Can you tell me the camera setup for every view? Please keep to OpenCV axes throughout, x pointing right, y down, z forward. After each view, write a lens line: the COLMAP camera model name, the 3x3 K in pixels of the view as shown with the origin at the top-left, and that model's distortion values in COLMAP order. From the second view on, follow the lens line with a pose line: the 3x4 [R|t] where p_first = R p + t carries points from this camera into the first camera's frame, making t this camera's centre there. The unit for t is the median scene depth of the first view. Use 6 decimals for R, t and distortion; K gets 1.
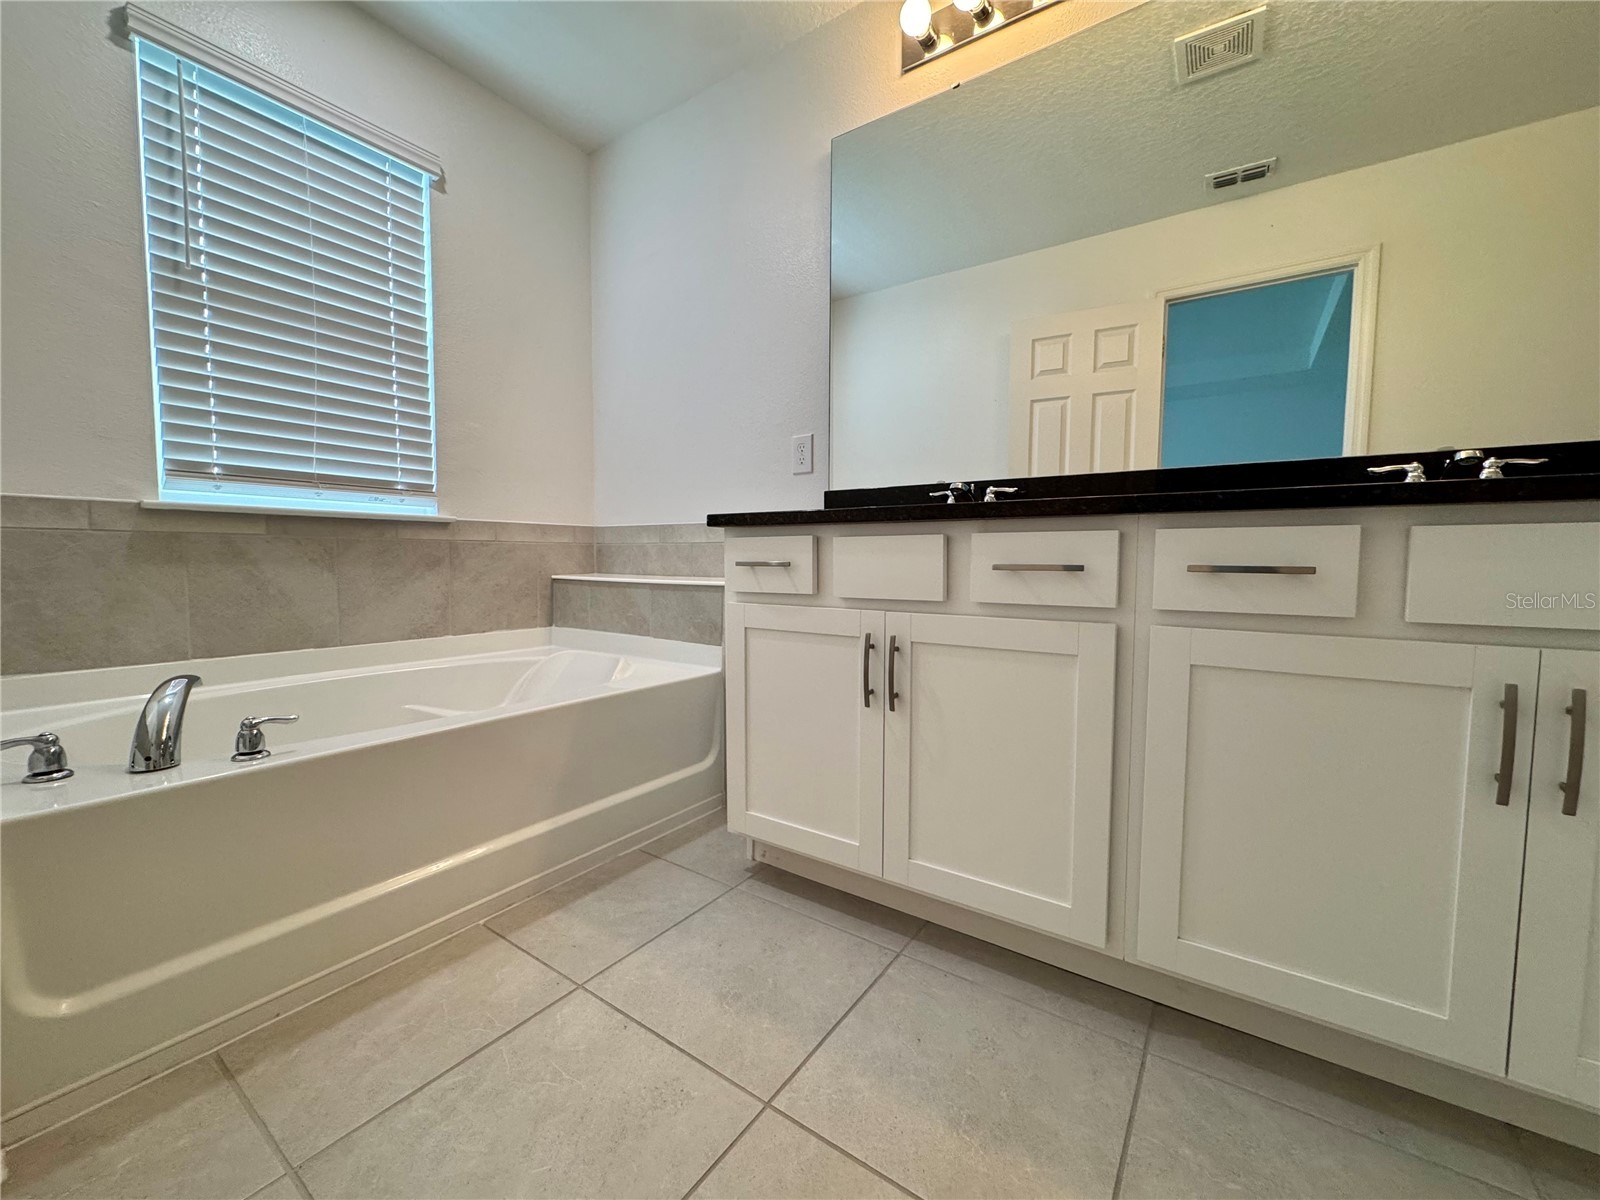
lens RADIAL K [[637.5, 0, 797.8], [0, 637.5, 599.8], [0, 0, 1]] dist [-0.005272, 0.001133]
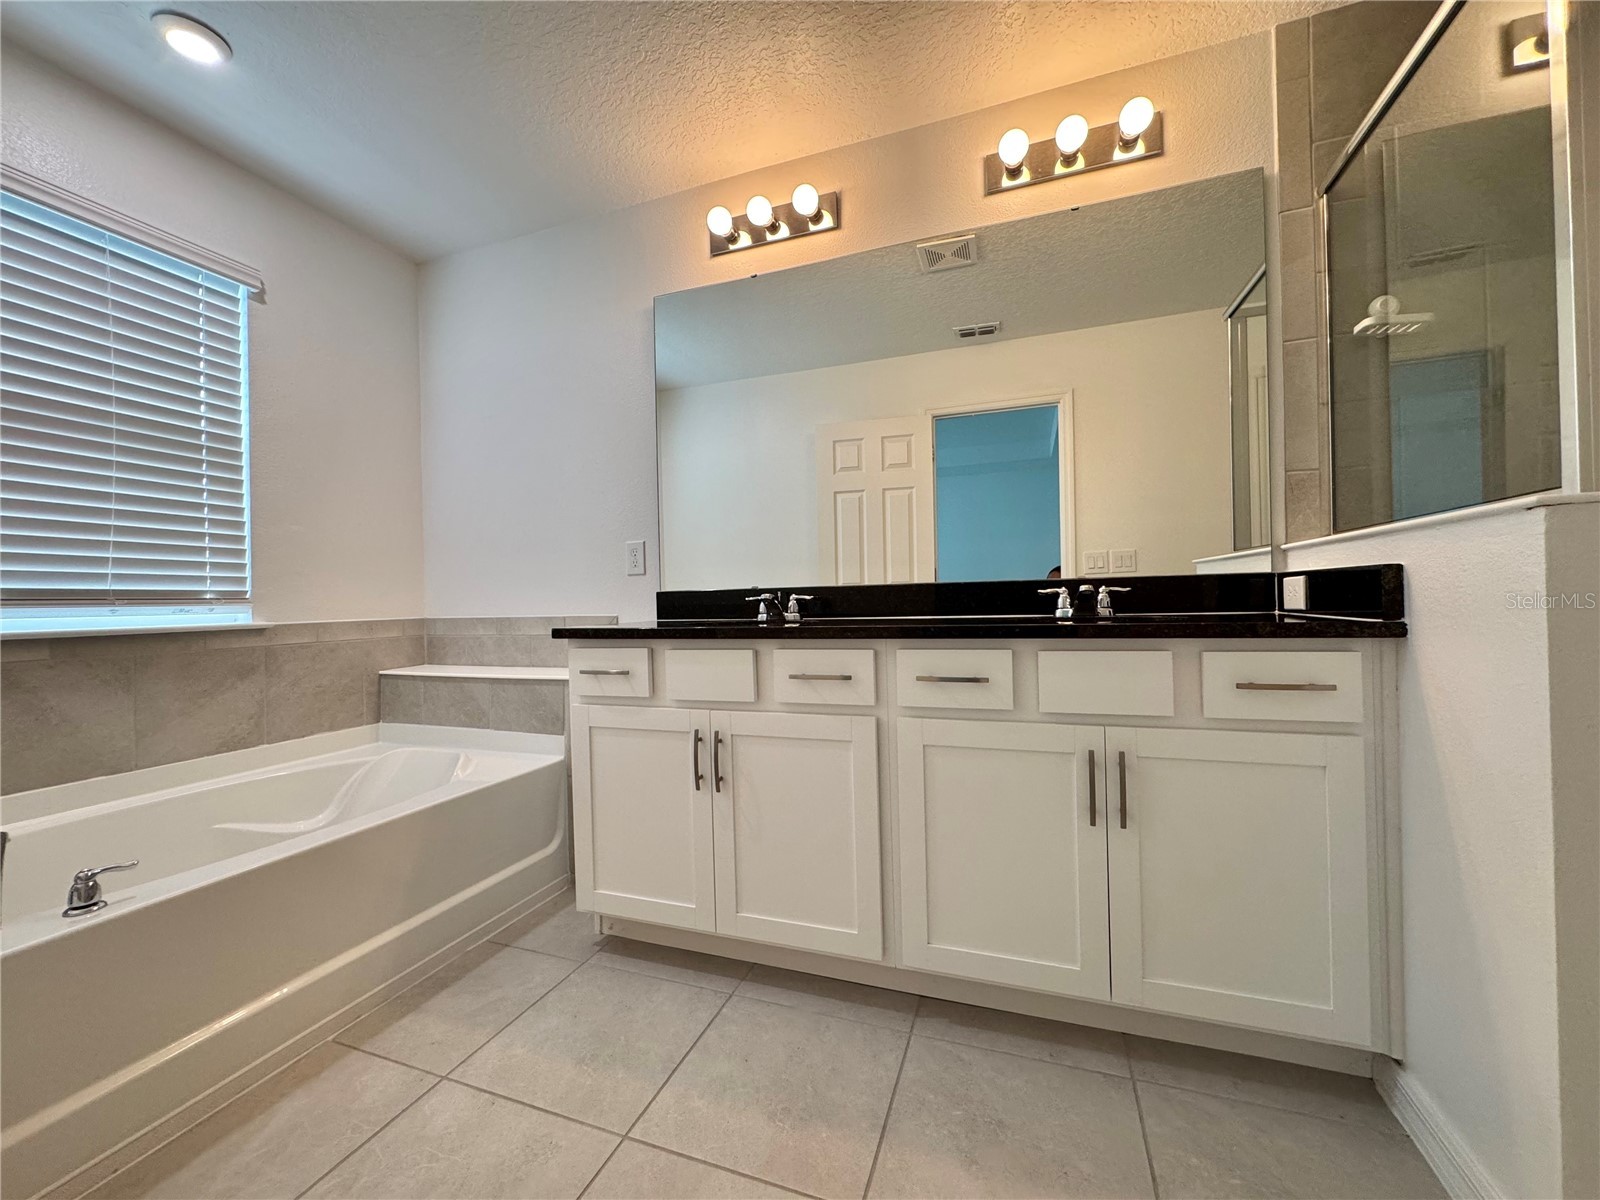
lens RADIAL K [[637.5, 0, 799.4], [0, 637.5, 598.2], [0, 0, 1]] dist [-0.005272, 0.001133]
pose [[0.966074, -0.026246, 0.256927, -0.006900], [0.044089, 0.996980, -0.063937, -0.109773], [-0.254473, 0.073095, 0.964314, -0.247267]]
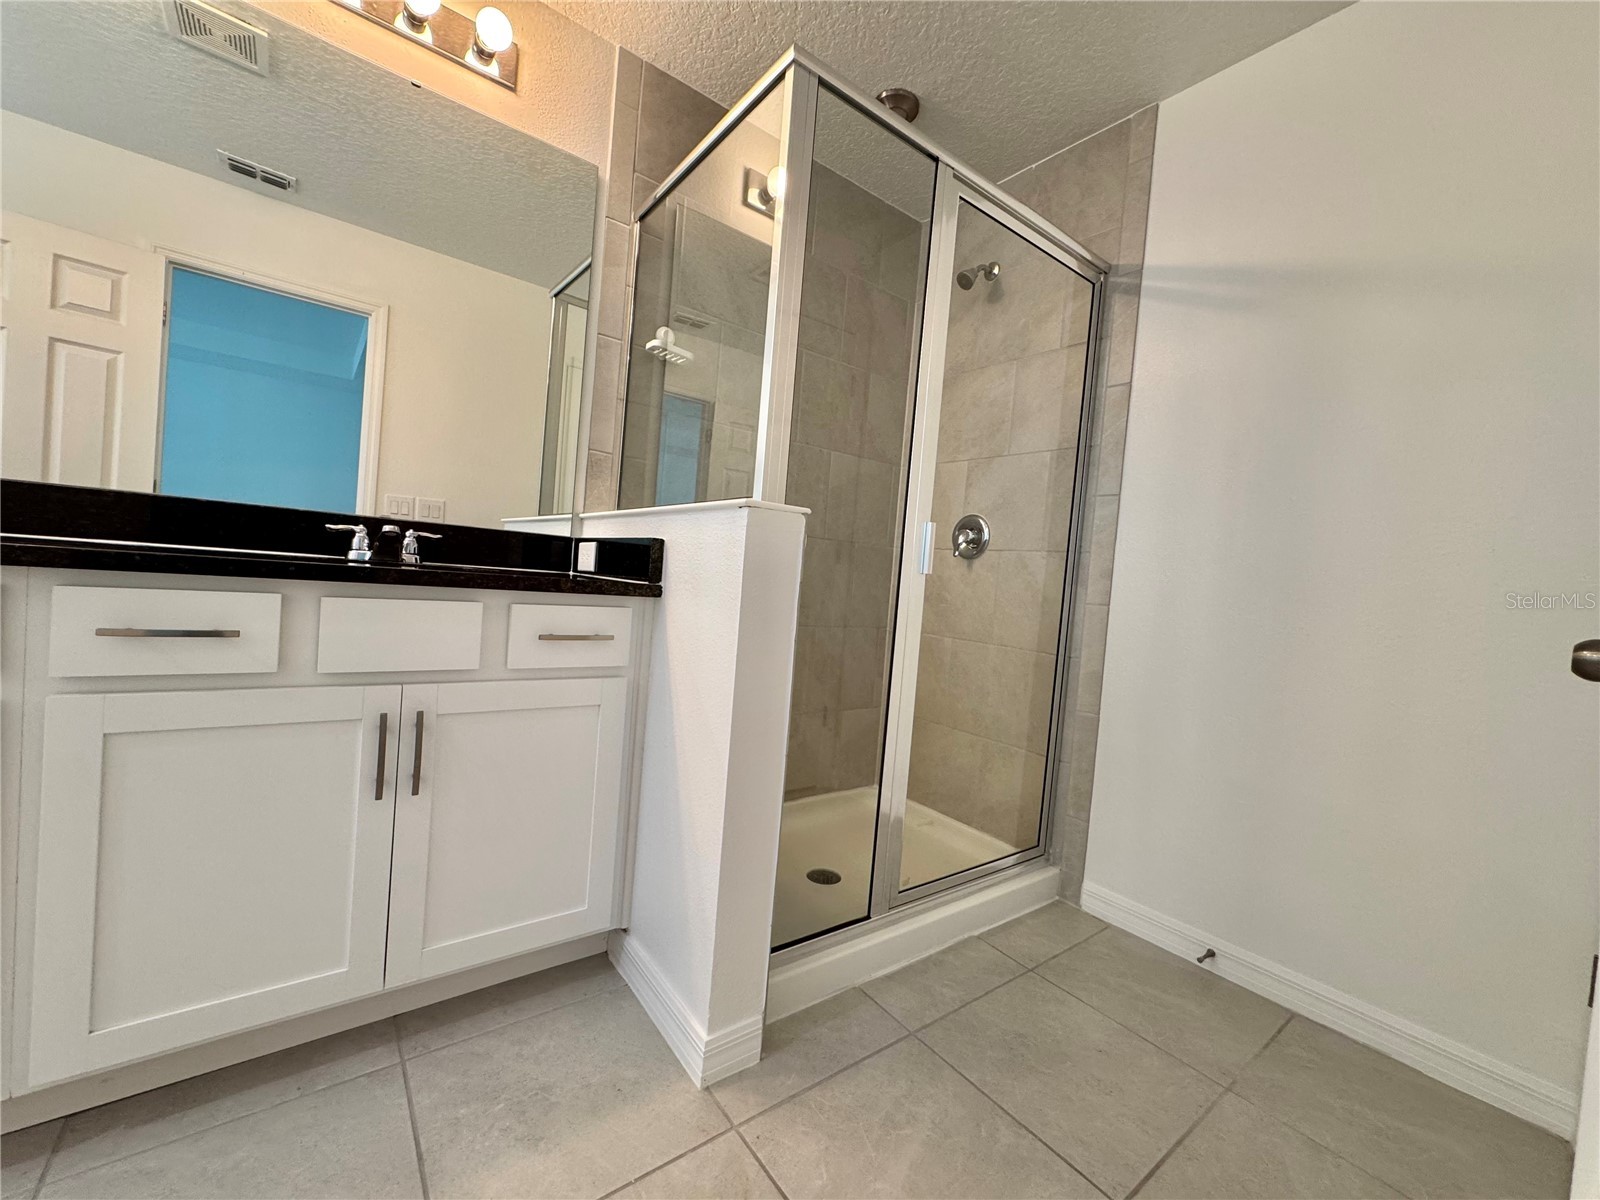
lens RADIAL K [[637.5, 0, 794.8], [0, 637.5, 597.1], [0, 0, 1]] dist [-0.005272, 0.001133]
pose [[0.304633, -0.008119, 0.952435, 0.034529], [-0.016742, 0.999764, 0.013878, -0.094848], [-0.952323, -0.020173, 0.304425, -0.175154]]
